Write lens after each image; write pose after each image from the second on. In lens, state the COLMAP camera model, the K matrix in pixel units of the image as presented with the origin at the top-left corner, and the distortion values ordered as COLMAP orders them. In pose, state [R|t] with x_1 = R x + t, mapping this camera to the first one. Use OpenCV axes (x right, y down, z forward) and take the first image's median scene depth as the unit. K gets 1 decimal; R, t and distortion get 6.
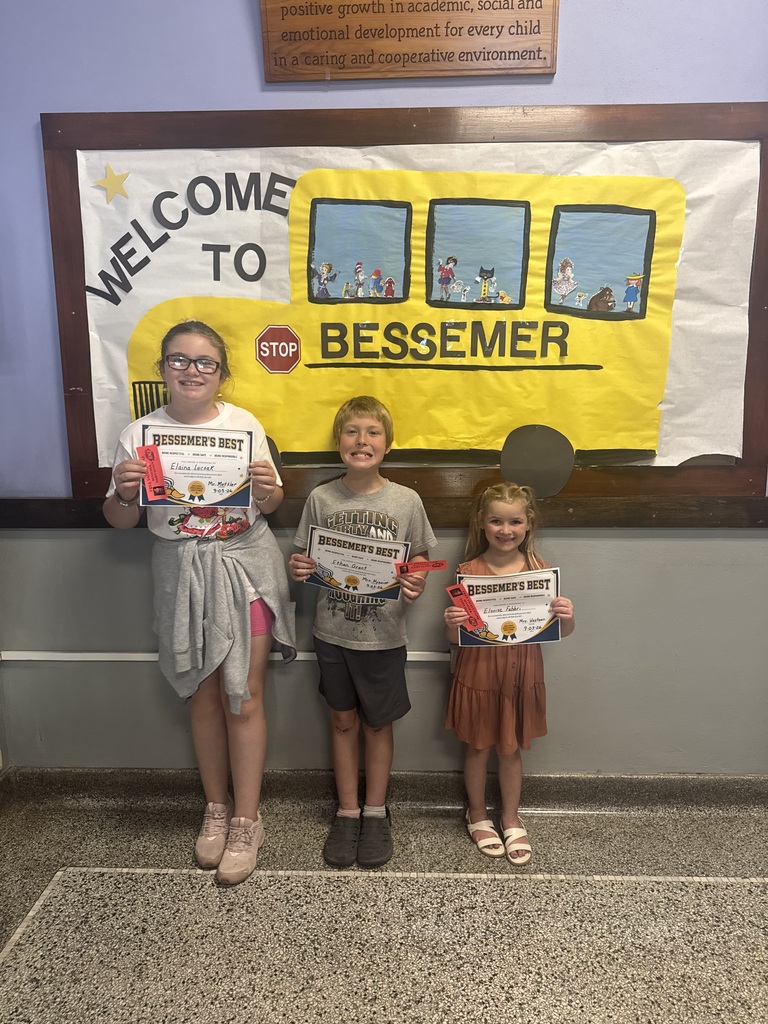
lens RADIAL K [[723.4, 0, 383.1], [0, 723.4, 513.5], [0, 0, 1]] dist [0.004053, 0.001611]
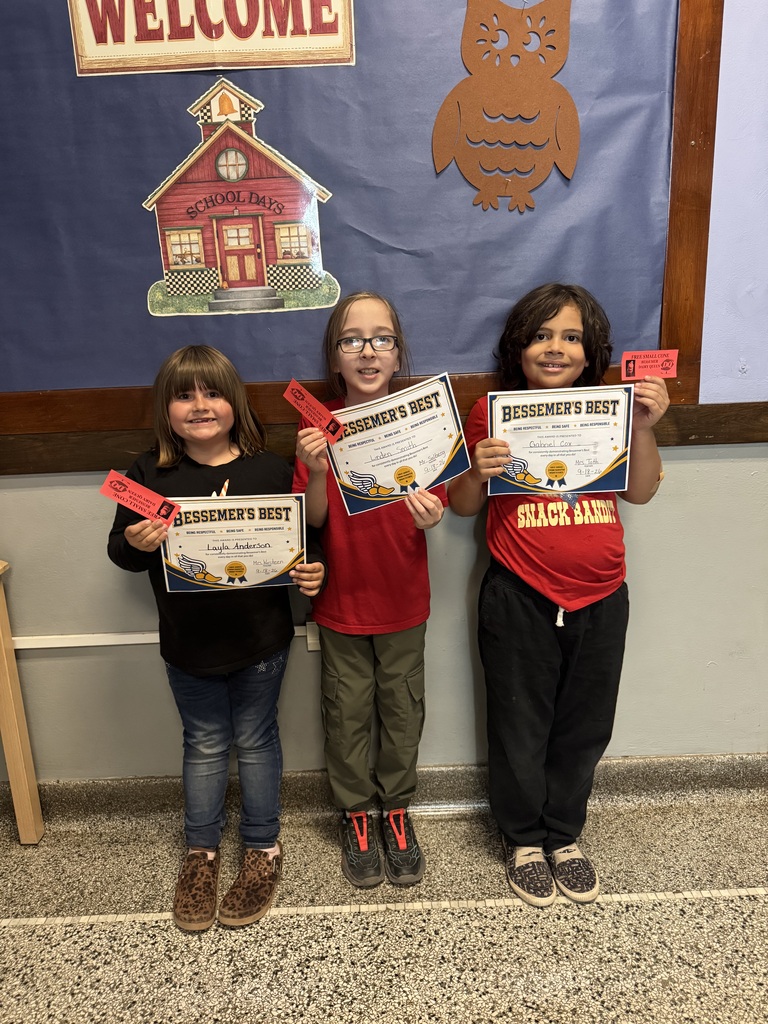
lens RADIAL K [[723.4, 0, 384.4], [0, 723.4, 508.6], [0, 0, 1]] dist [0.004053, 0.001611]
pose [[0.998483, -0.043217, 0.034103, 0.179967], [0.041383, 0.997748, 0.052781, 0.037027], [-0.036307, -0.051289, 0.998024, 0.260144]]
